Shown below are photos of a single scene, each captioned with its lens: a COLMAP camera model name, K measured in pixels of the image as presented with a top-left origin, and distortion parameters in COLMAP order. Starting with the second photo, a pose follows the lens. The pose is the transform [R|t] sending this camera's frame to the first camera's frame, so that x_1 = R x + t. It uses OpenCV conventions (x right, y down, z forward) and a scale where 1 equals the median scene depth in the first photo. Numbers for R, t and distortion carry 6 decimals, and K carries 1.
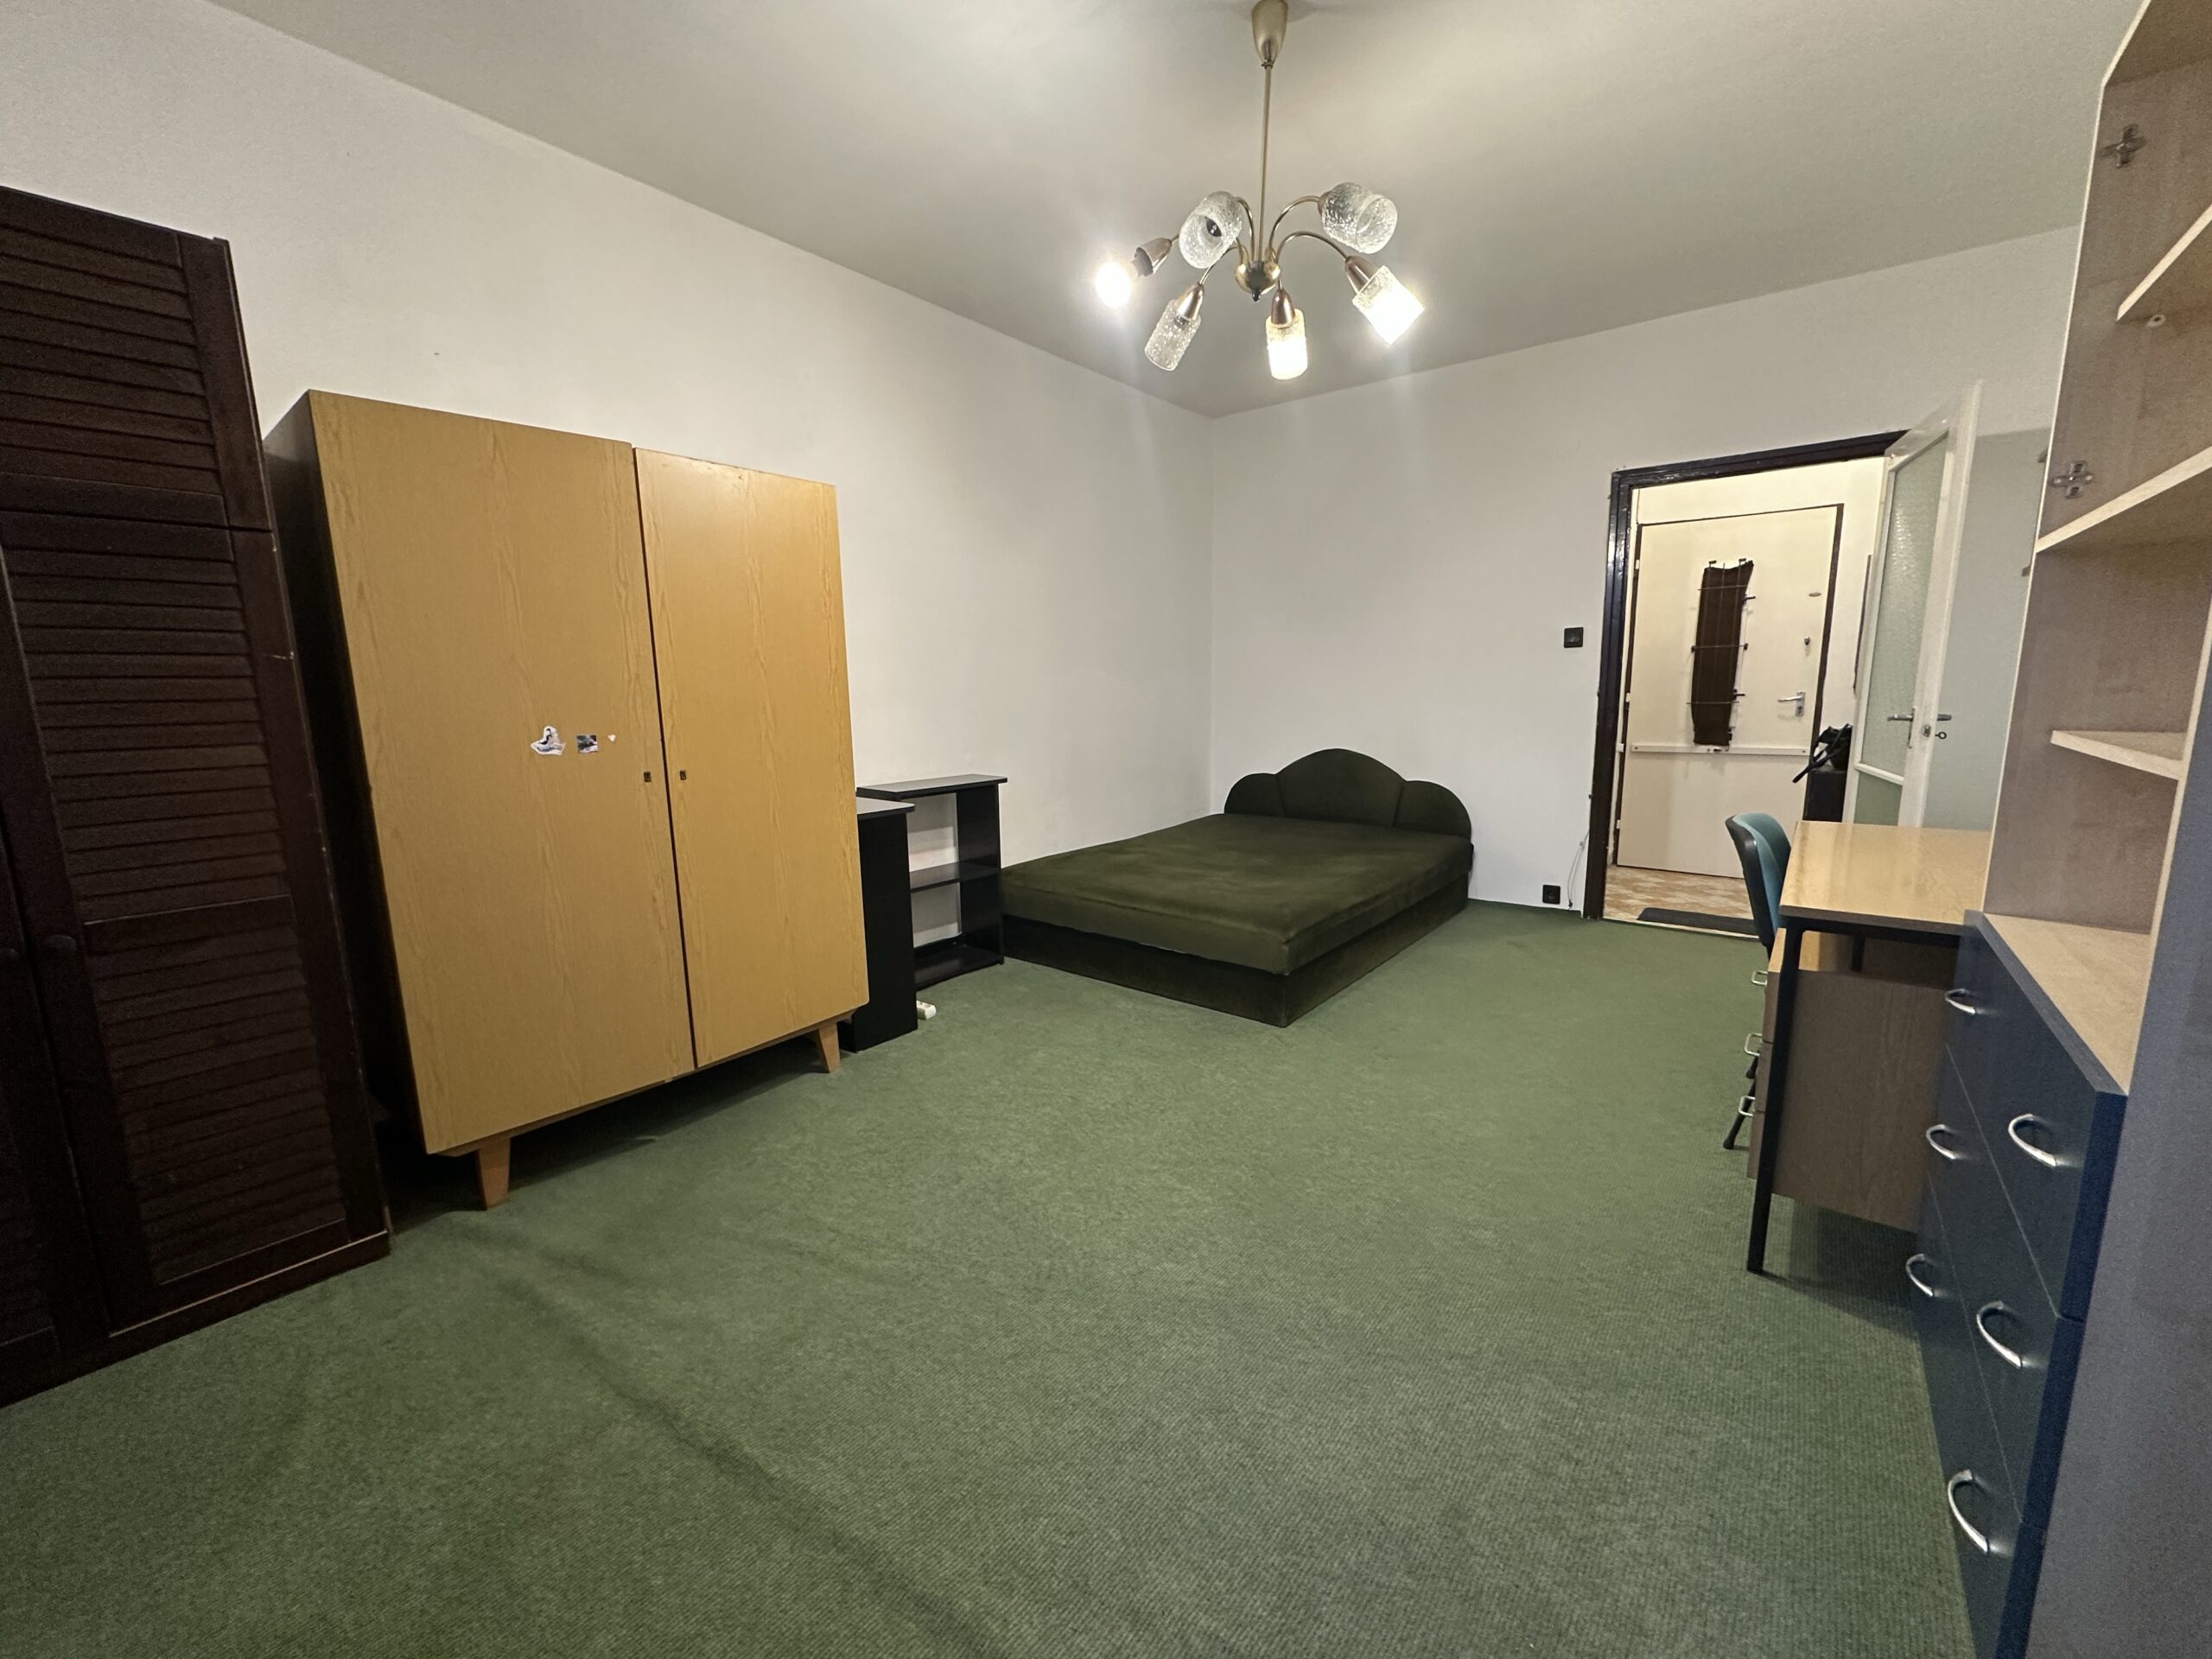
lens RADIAL K [[884.0, 0, 1101.5], [0, 884.0, 826.2], [0, 0, 1]] dist [-0.003357, 0.000416]
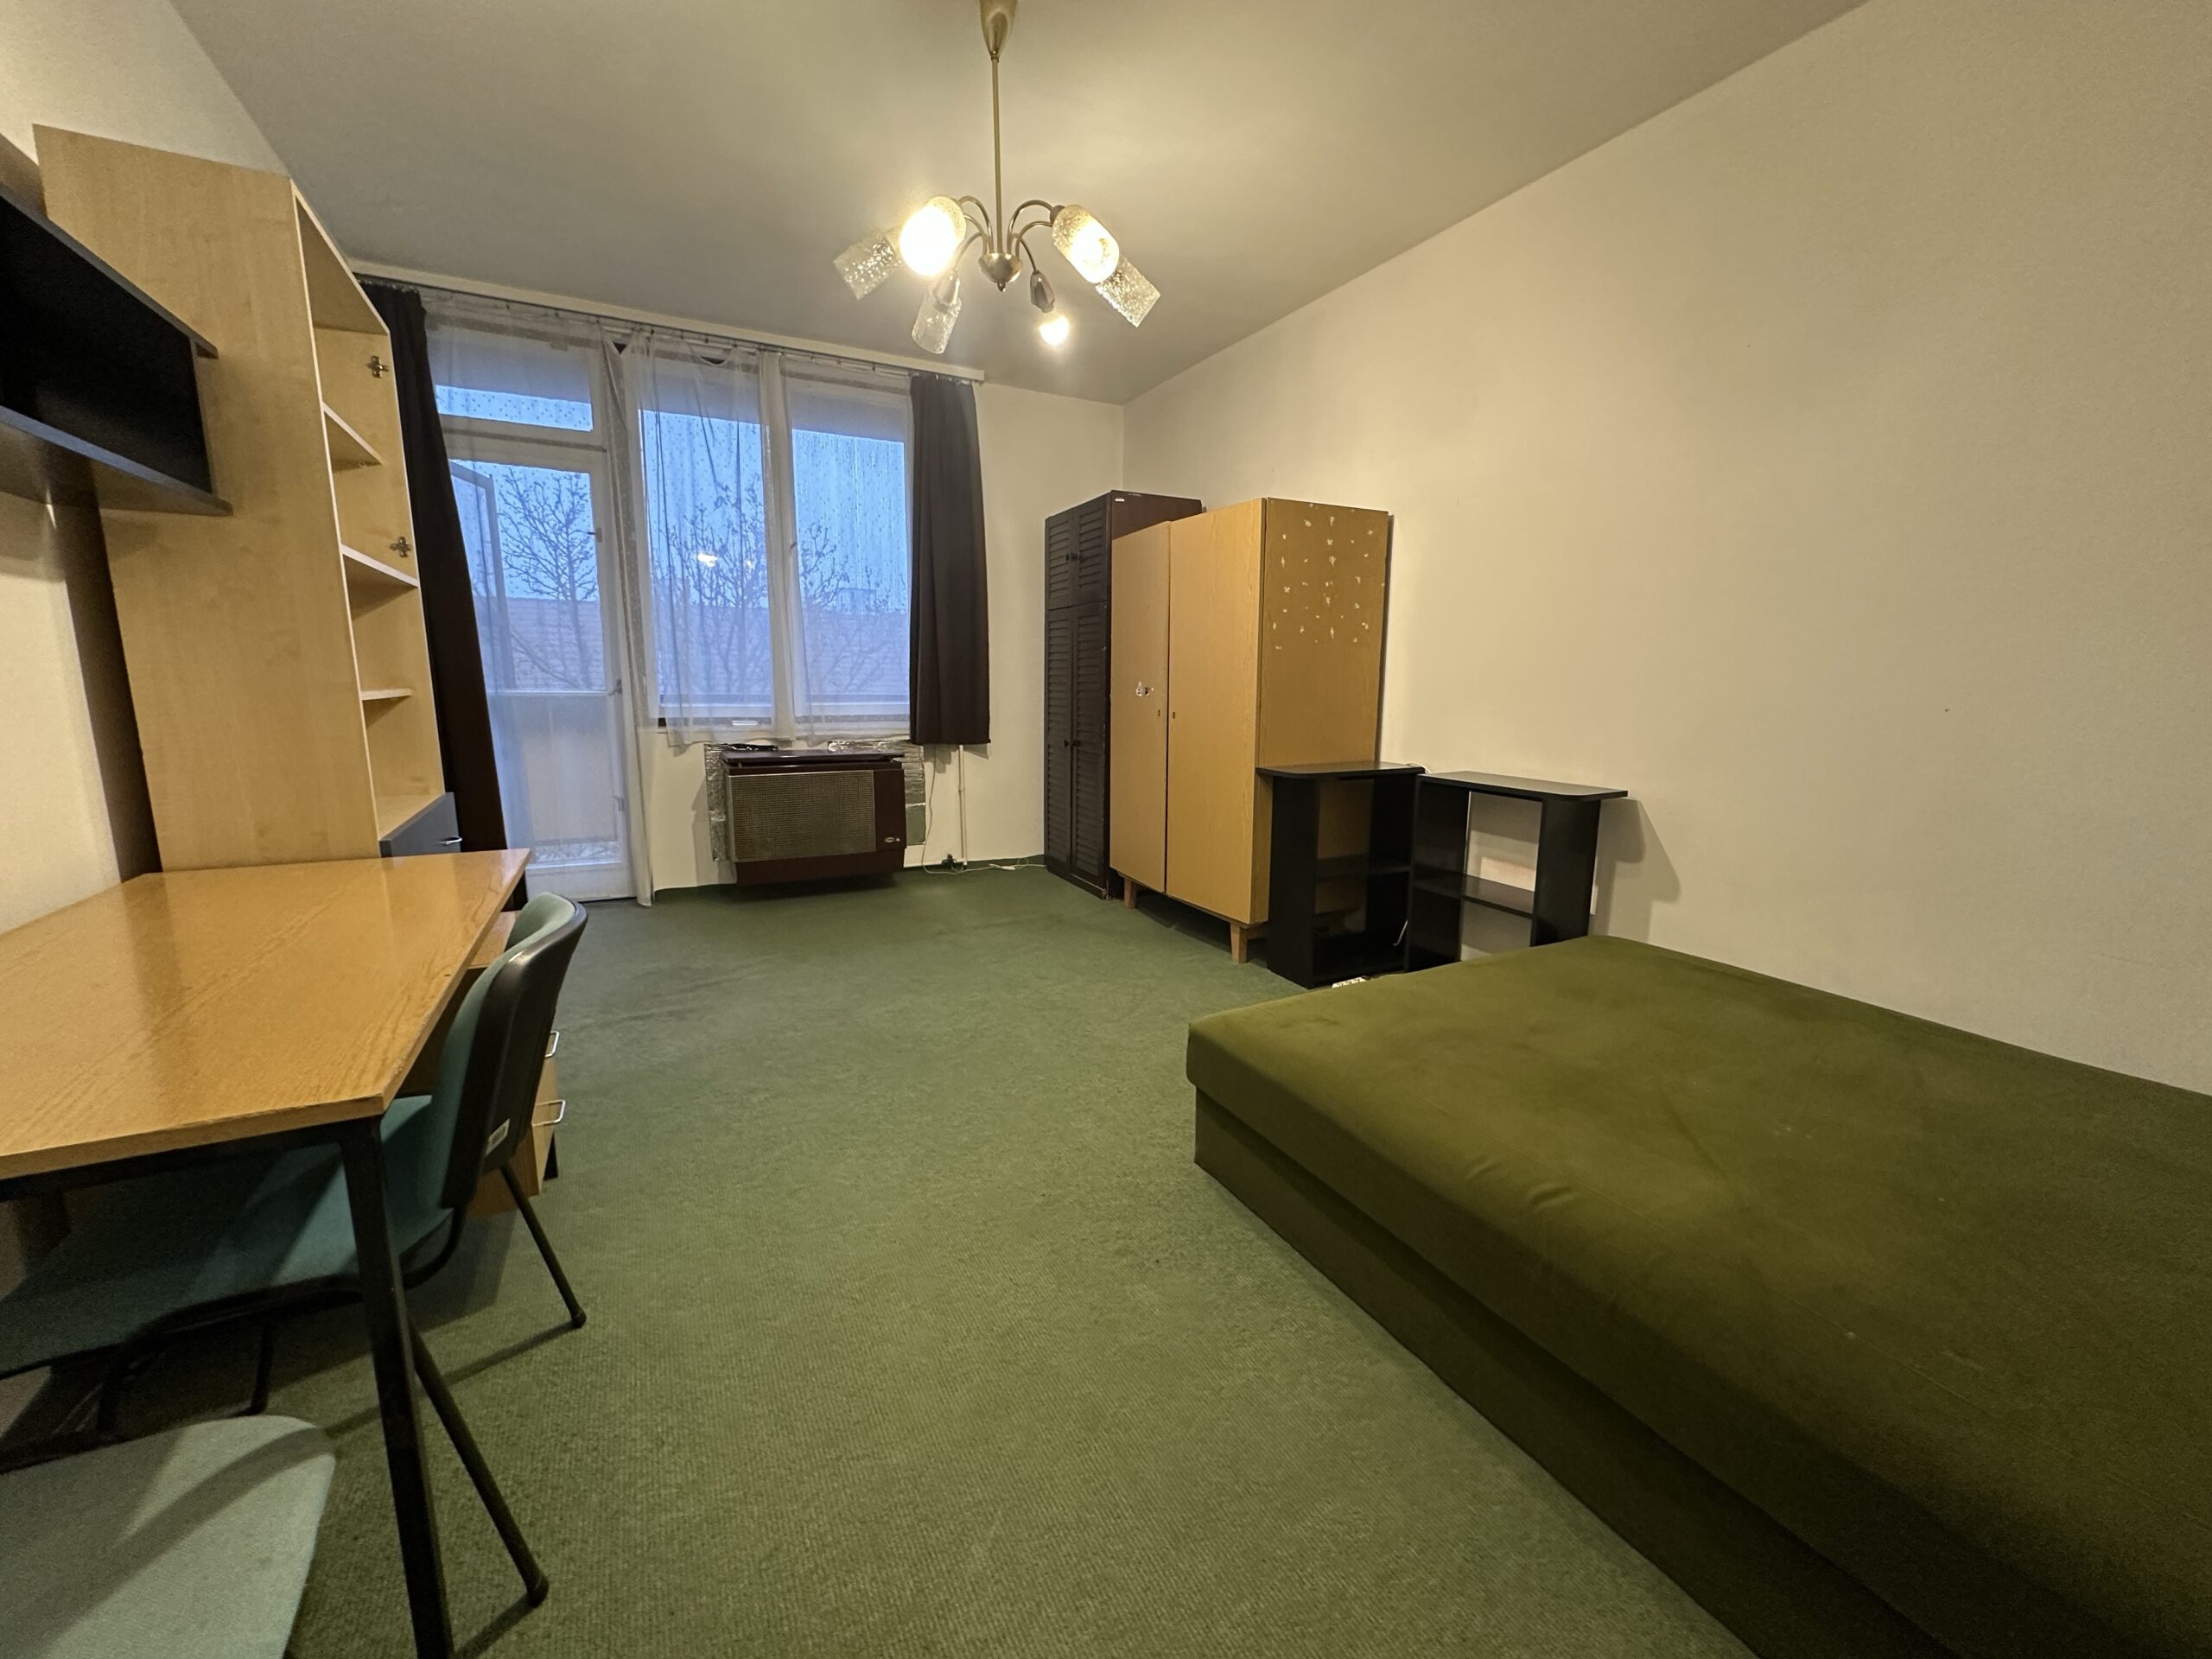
lens RADIAL K [[884.0, 0, 1102.3], [0, 884.0, 827.5], [0, 0, 1]] dist [-0.003357, 0.000416]
pose [[-0.413929, 0.165244, -0.895186, 1.055069], [-0.142928, 0.959392, 0.243185, -0.230087], [0.899019, 0.228608, -0.373502, 1.488529]]
